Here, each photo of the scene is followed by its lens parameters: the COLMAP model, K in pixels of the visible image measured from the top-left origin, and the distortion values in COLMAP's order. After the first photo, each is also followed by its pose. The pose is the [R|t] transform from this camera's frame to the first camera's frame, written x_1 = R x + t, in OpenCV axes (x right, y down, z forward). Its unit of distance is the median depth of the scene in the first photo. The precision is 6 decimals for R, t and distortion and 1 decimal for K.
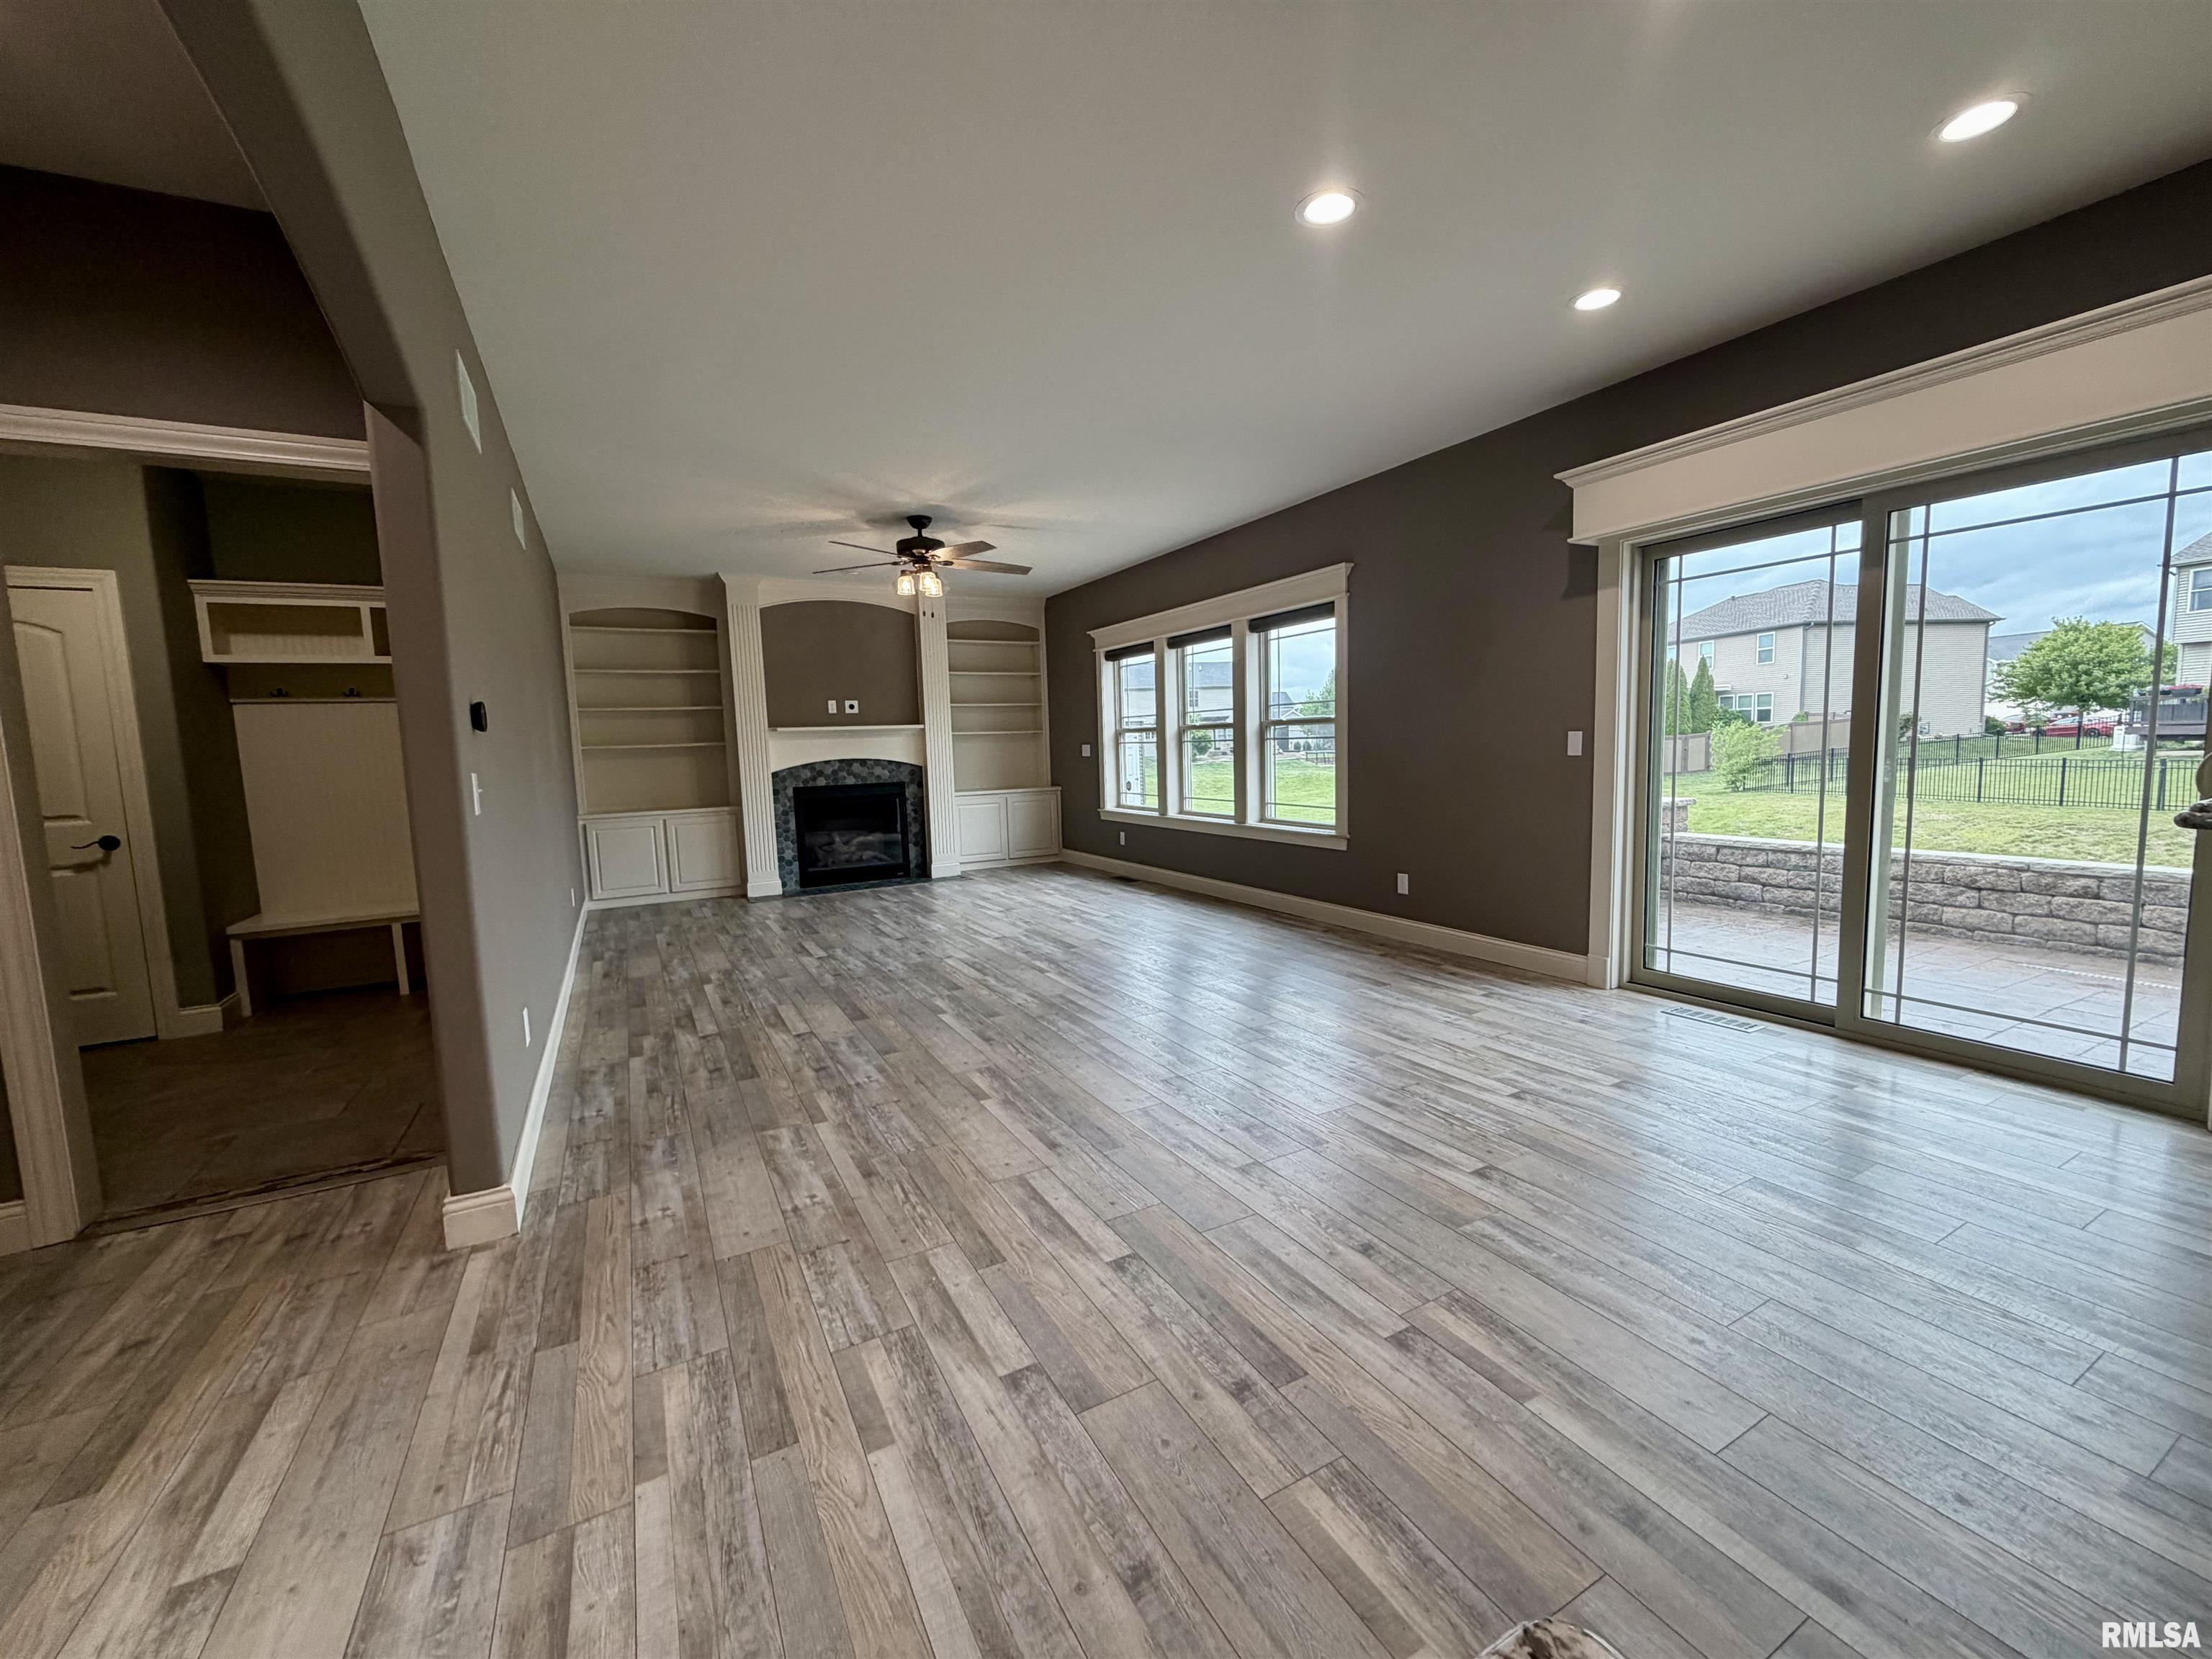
lens RADIAL K [[897.4, 0, 1114.3], [0, 897.4, 832.6], [0, 0, 1]] dist [-0.001735, -0.000044]
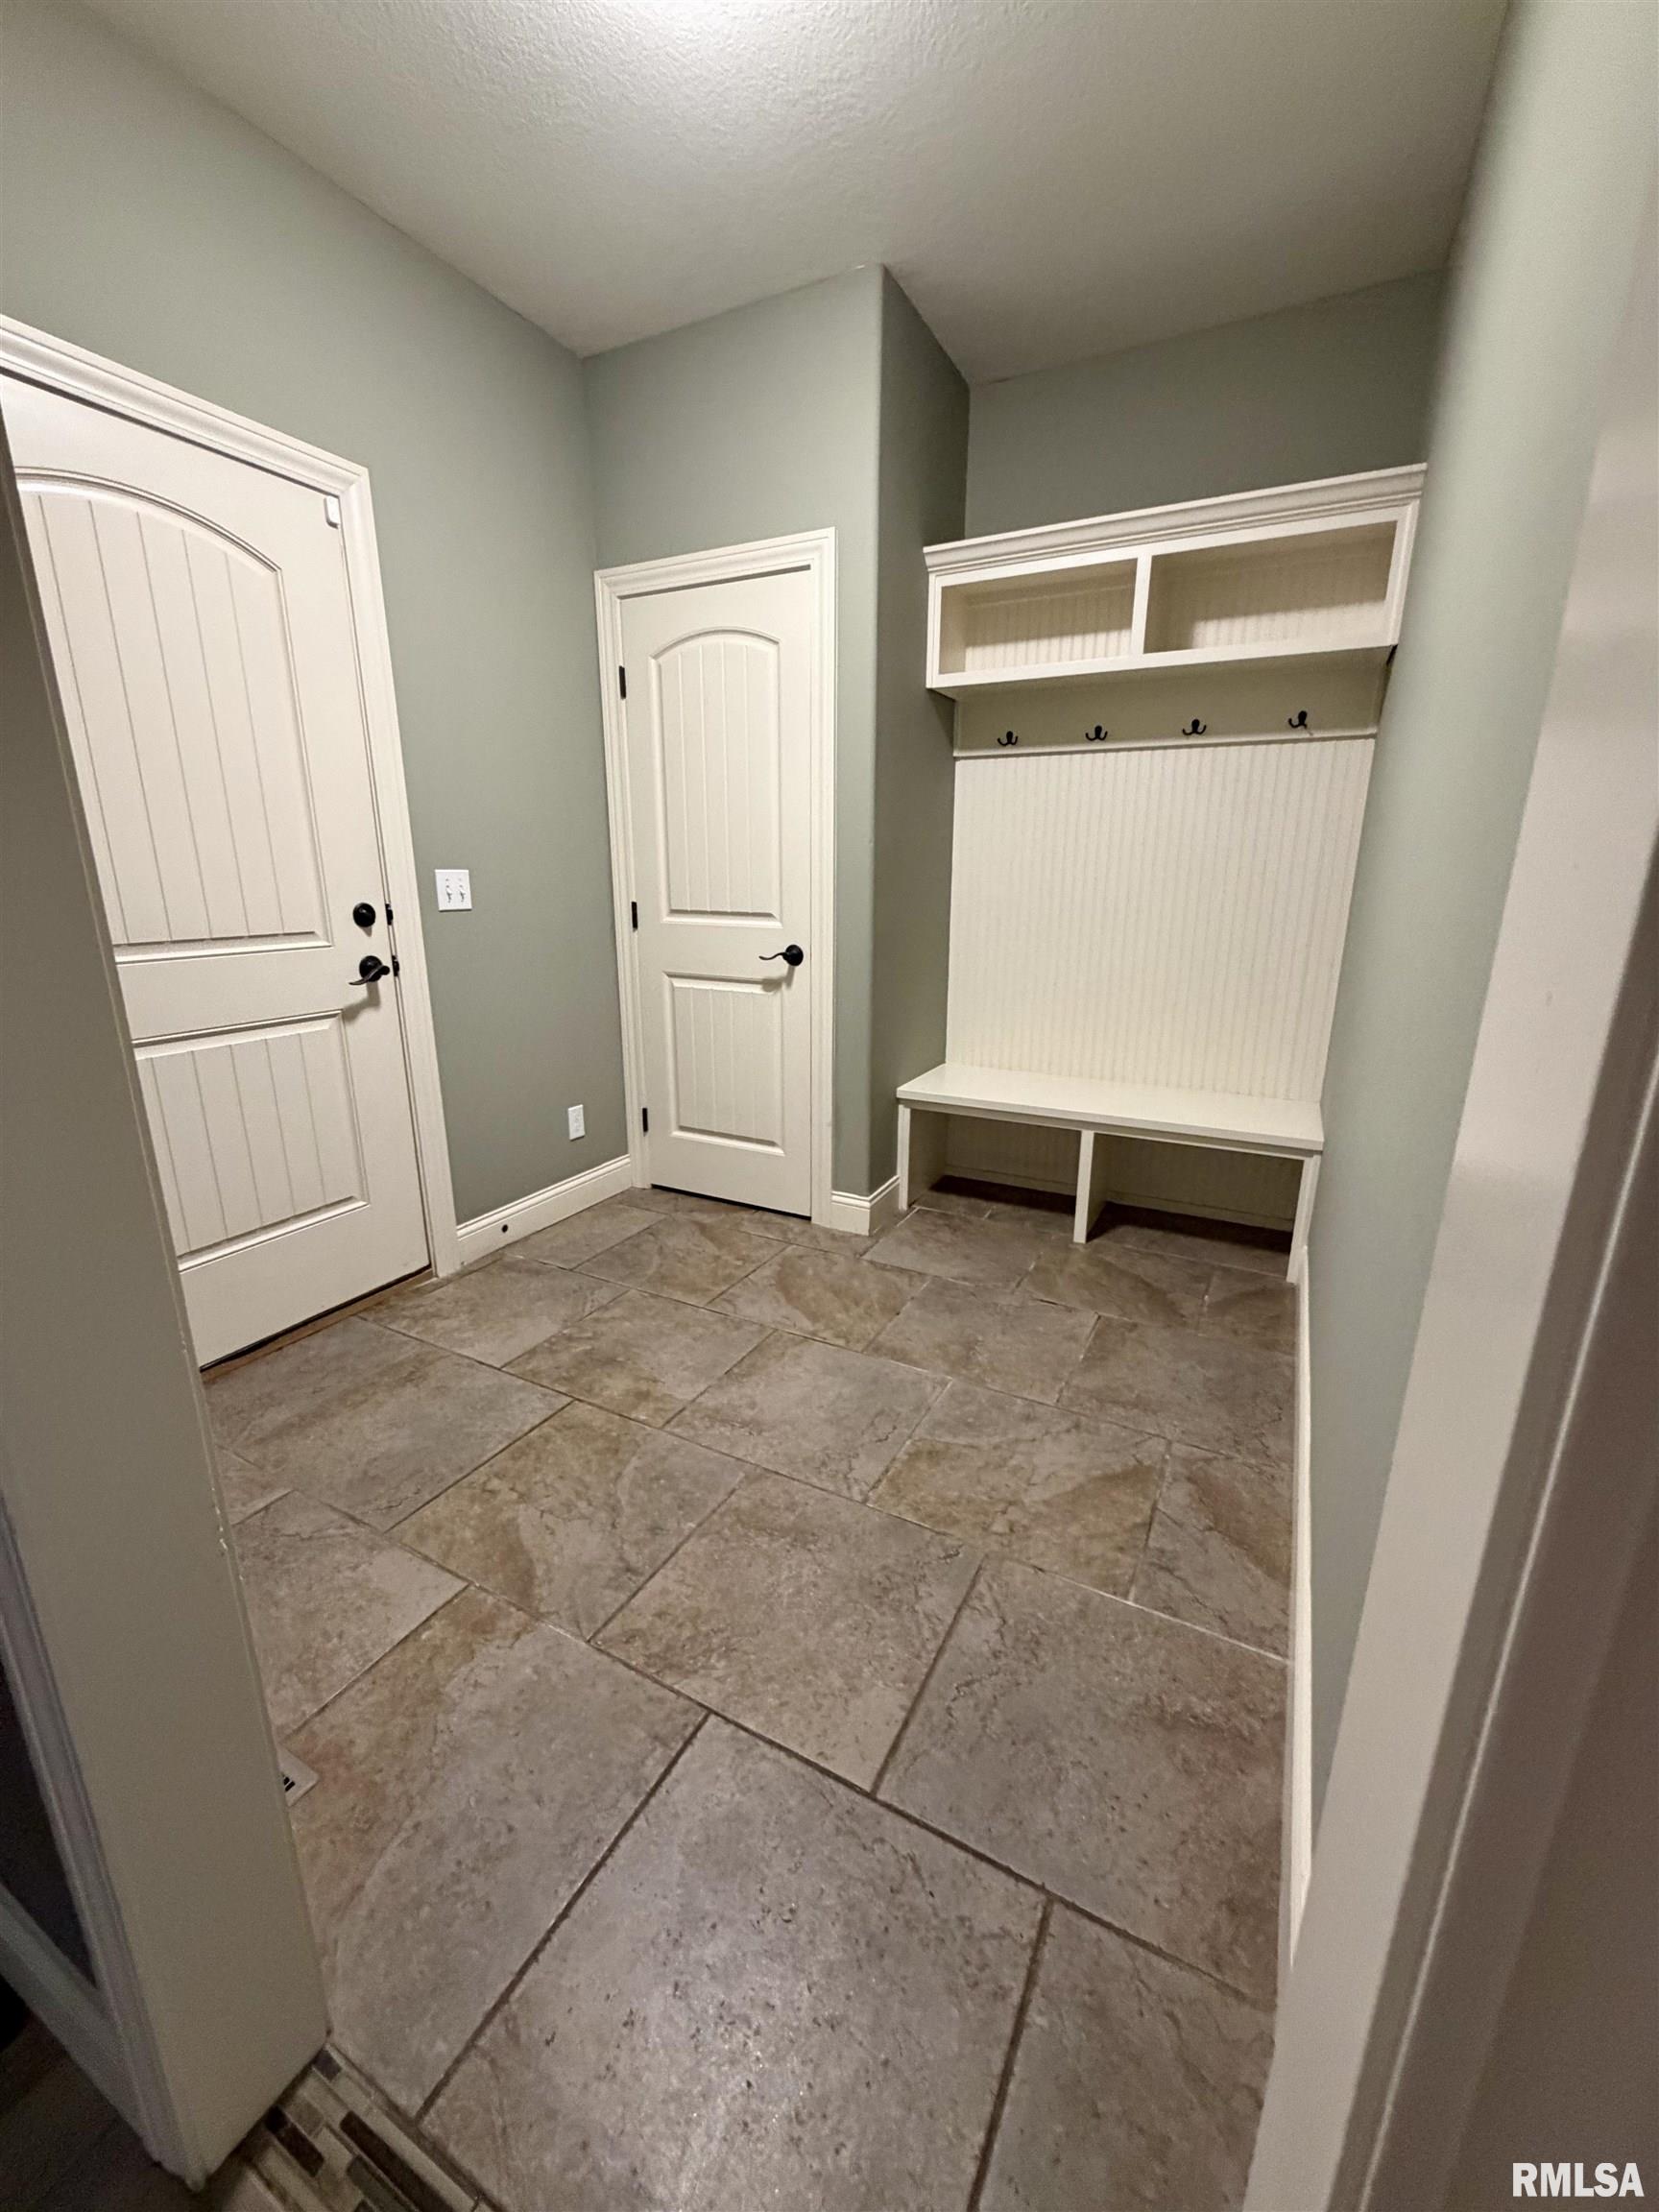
lens RADIAL K [[897.4, 0, 819.0], [0, 897.4, 1117.8], [0, 0, 1]] dist [-0.001735, -0.000044]
pose [[0.553316, 0.257907, -0.792039, -0.368189], [-0.105962, 0.964928, 0.240179, -0.027983], [0.826204, -0.048969, 0.561238, 0.442996]]
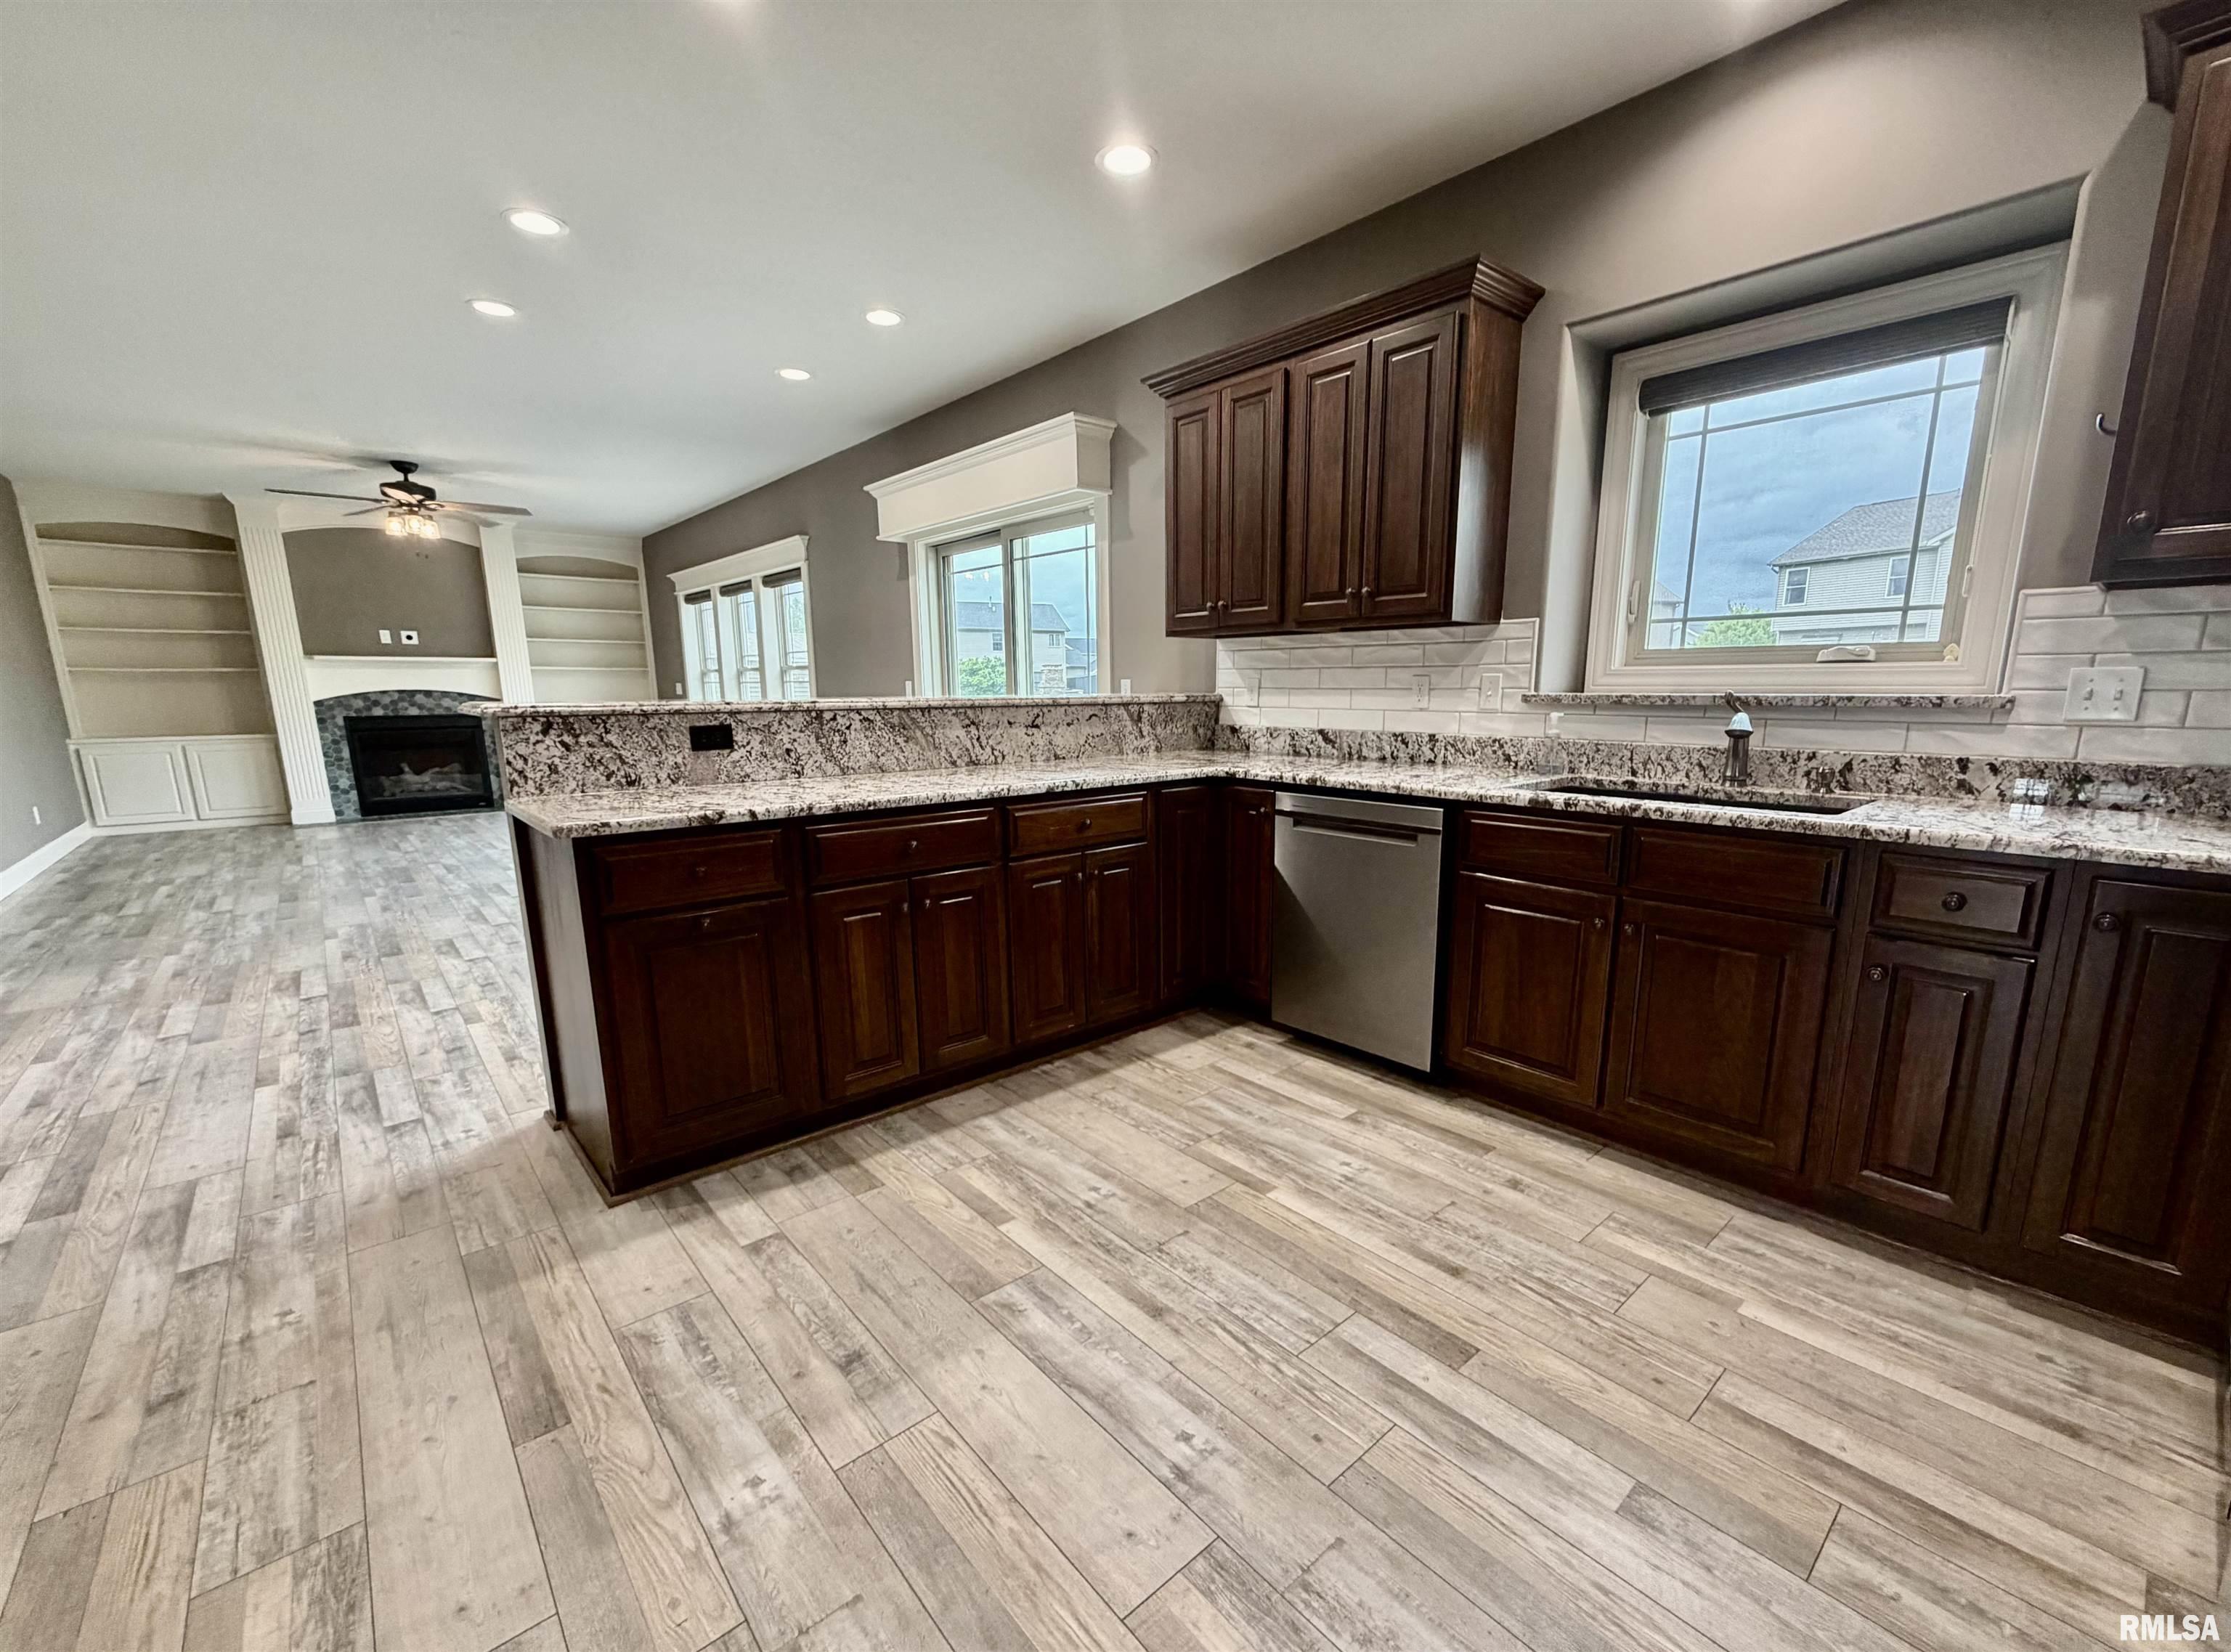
lens RADIAL K [[905.1, 0, 1146.0], [0, 905.1, 880.7], [0, 0, 1]] dist [-0.001735, -0.000044]
pose [[0.968615, -0.024806, 0.247324, 0.276373], [-0.002701, 0.993899, 0.110264, 0.019969], [-0.248551, -0.107471, 0.962638, -0.242531]]
